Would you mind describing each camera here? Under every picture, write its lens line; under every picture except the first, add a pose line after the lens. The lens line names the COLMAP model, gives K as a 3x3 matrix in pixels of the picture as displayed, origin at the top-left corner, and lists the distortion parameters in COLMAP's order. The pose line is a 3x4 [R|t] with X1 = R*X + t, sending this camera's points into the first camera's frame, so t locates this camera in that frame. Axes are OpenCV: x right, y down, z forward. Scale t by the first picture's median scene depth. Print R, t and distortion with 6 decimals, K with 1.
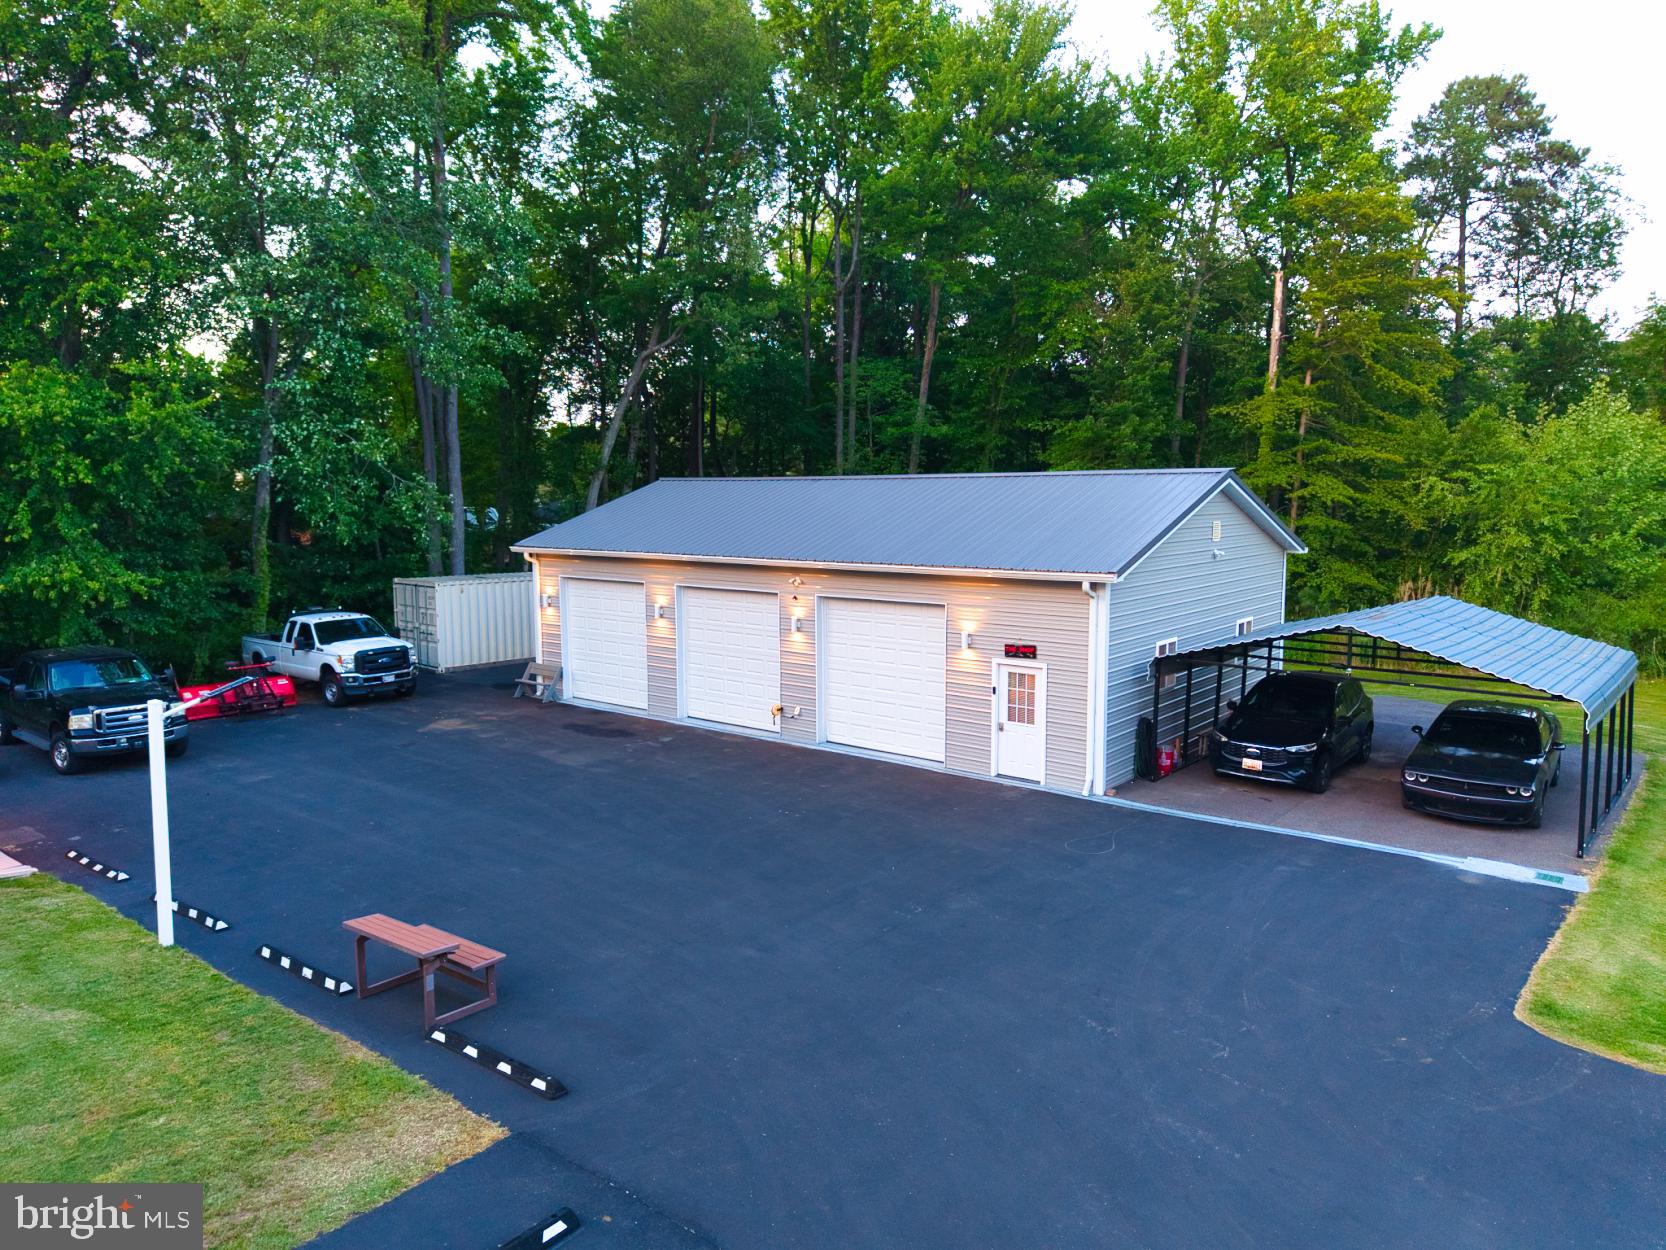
lens RADIAL K [[1112.8, 0, 834.7], [0, 1112.8, 611.4], [0, 0, 1]] dist [0.027692, -0.026578]
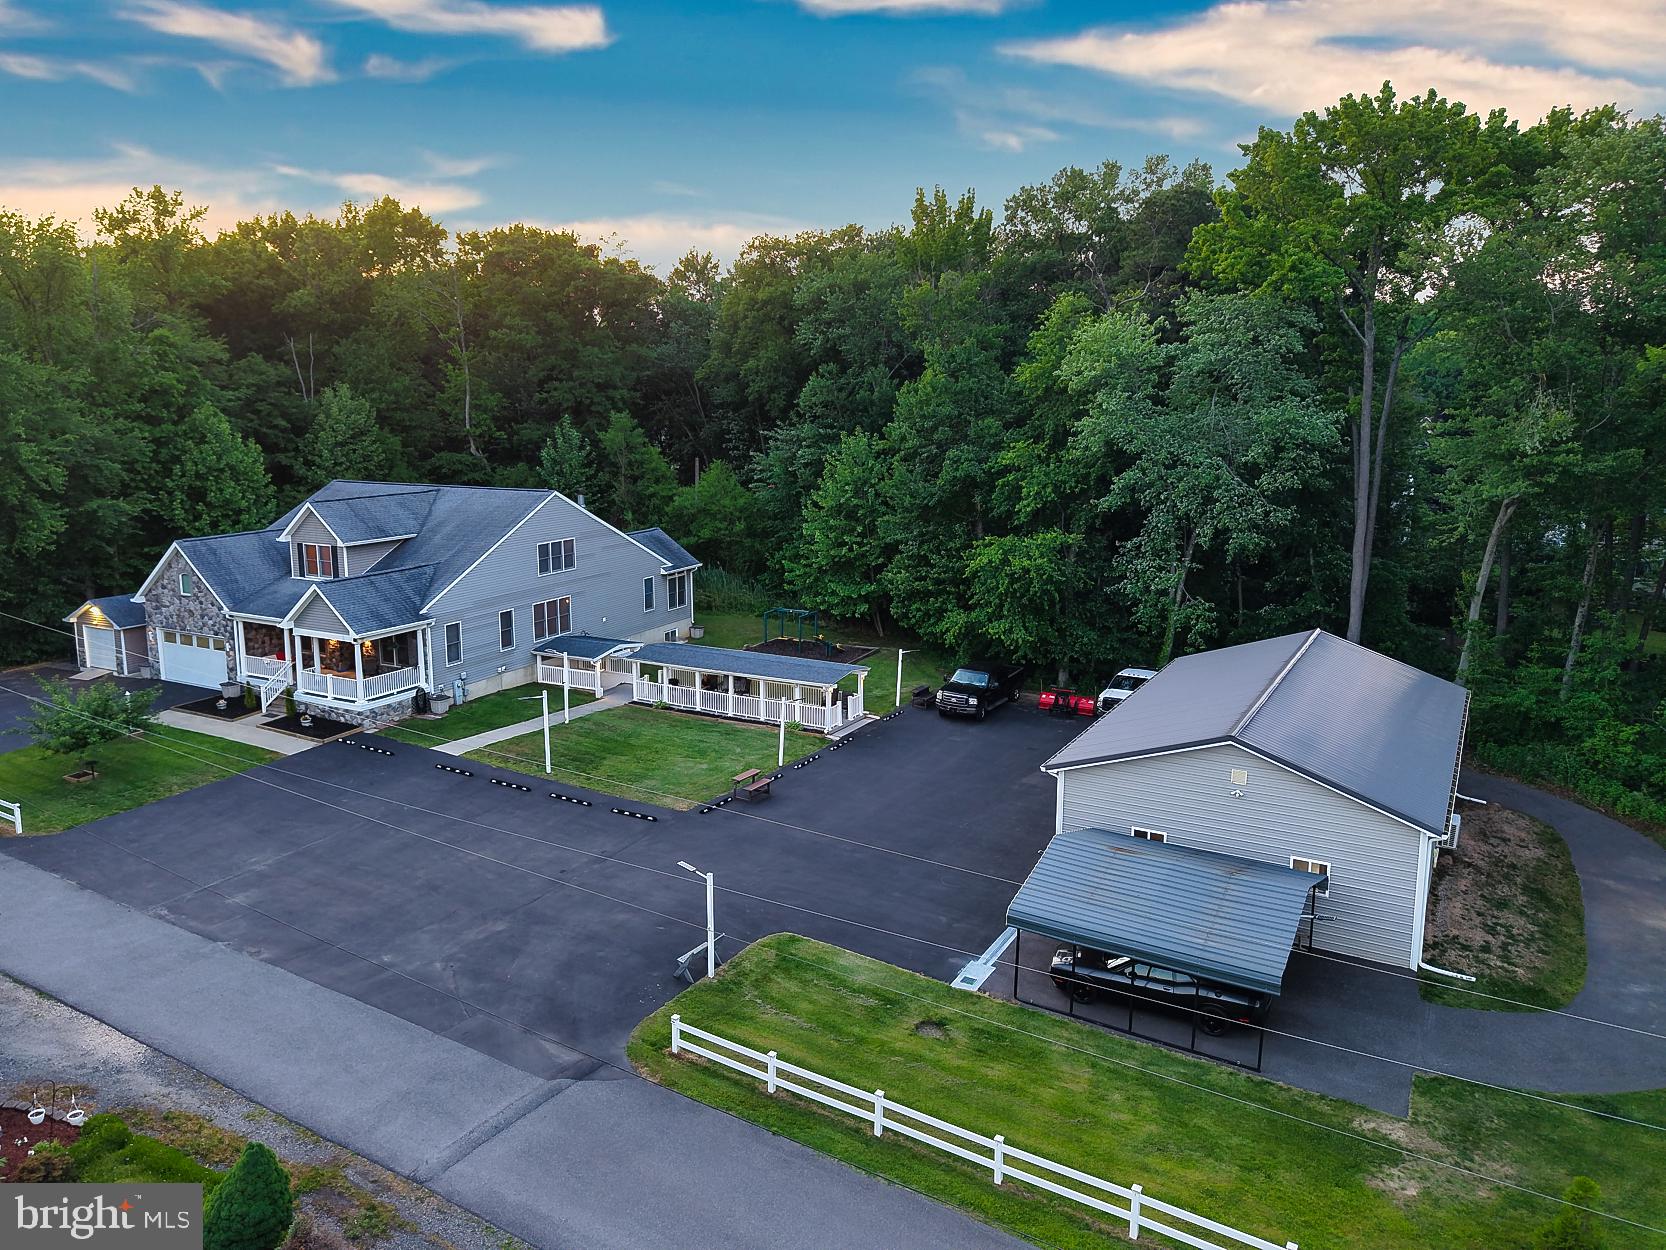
lens RADIAL K [[1182.8, 0, 768.7], [0, 1182.8, 592.9], [0, 0, 1]] dist [0.018590, -0.008537]
pose [[0.121411, 0.169080, -0.978096, 1.026631], [-0.102889, 0.982221, 0.157021, -0.285391], [0.987255, 0.081571, 0.136649, 0.147647]]
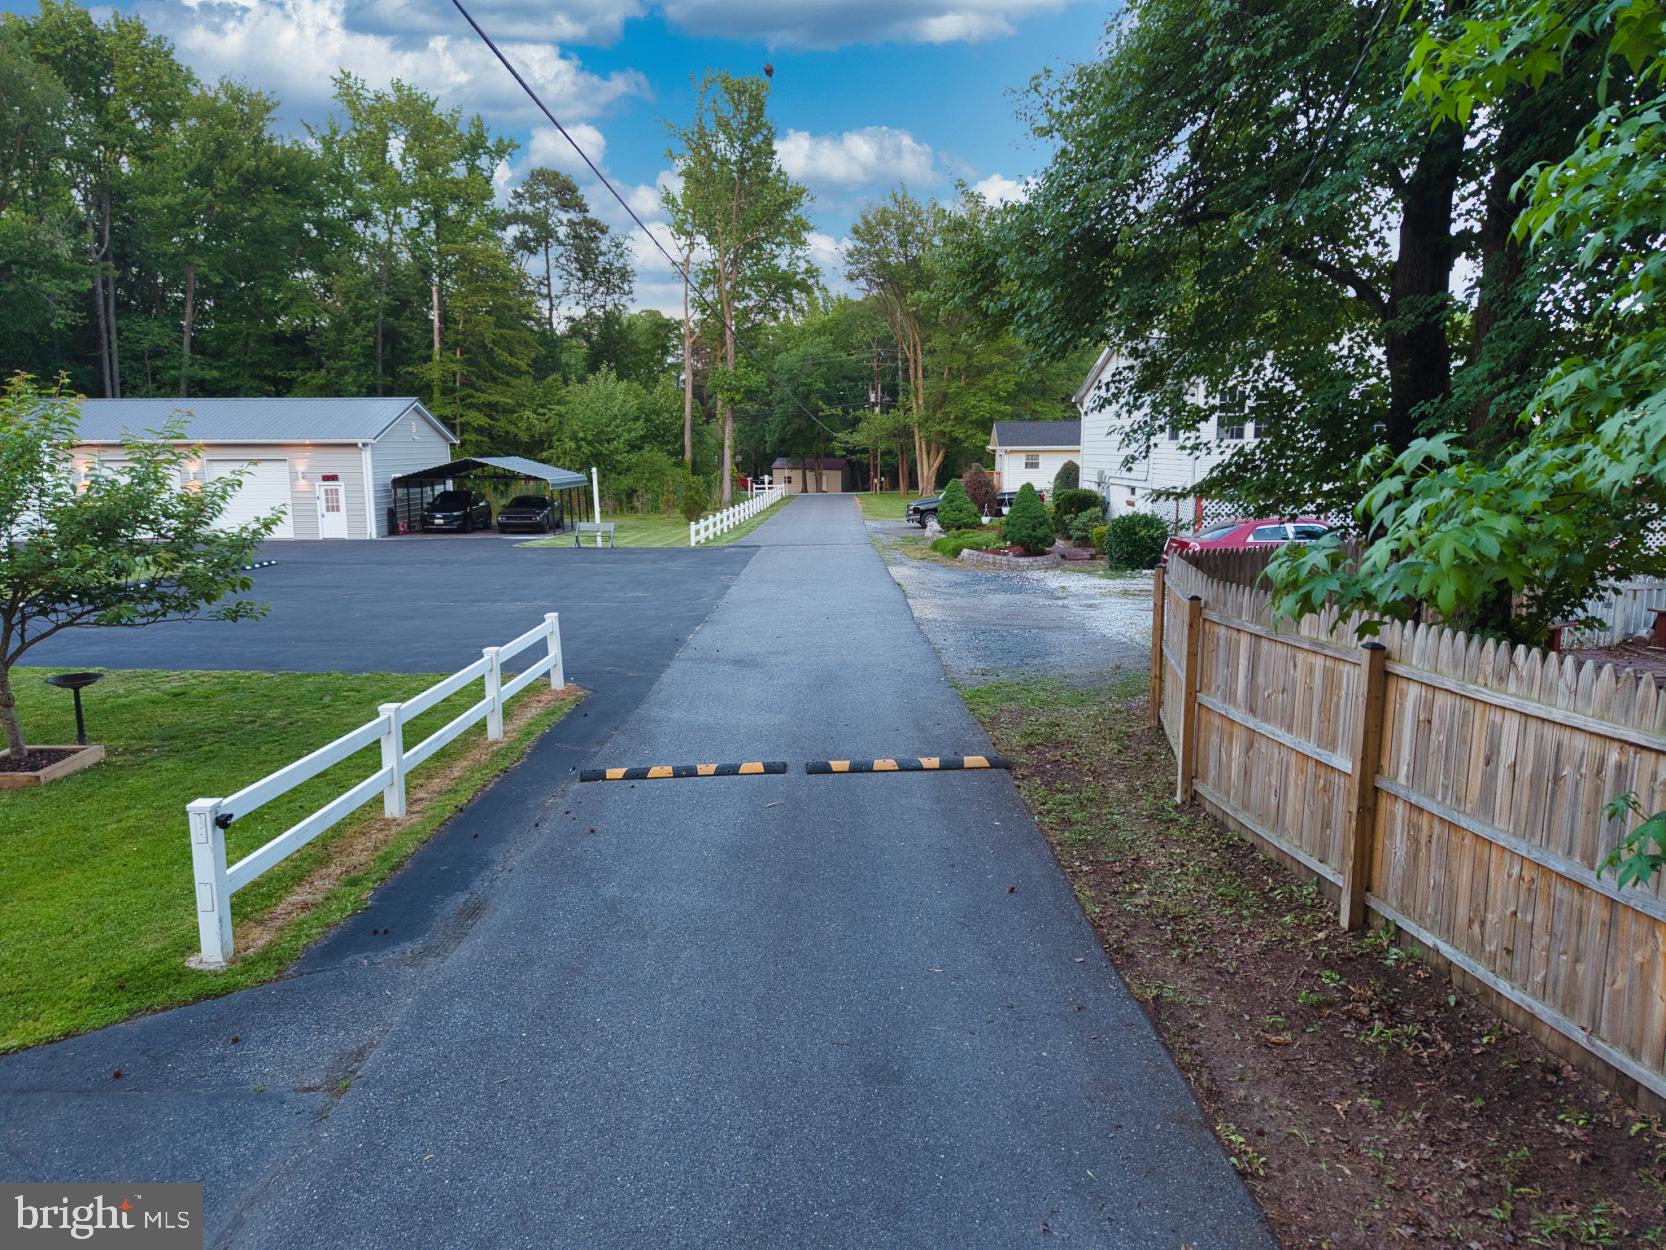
lens RADIAL K [[1112.8, 0, 829.3], [0, 1112.8, 622.5], [0, 0, 1]] dist [0.027692, -0.026578]
pose [[0.773184, -0.099274, 0.626363, -0.267185], [0.070644, 0.995007, 0.070498, 0.130223], [-0.630235, -0.010259, 0.776337, -0.740761]]
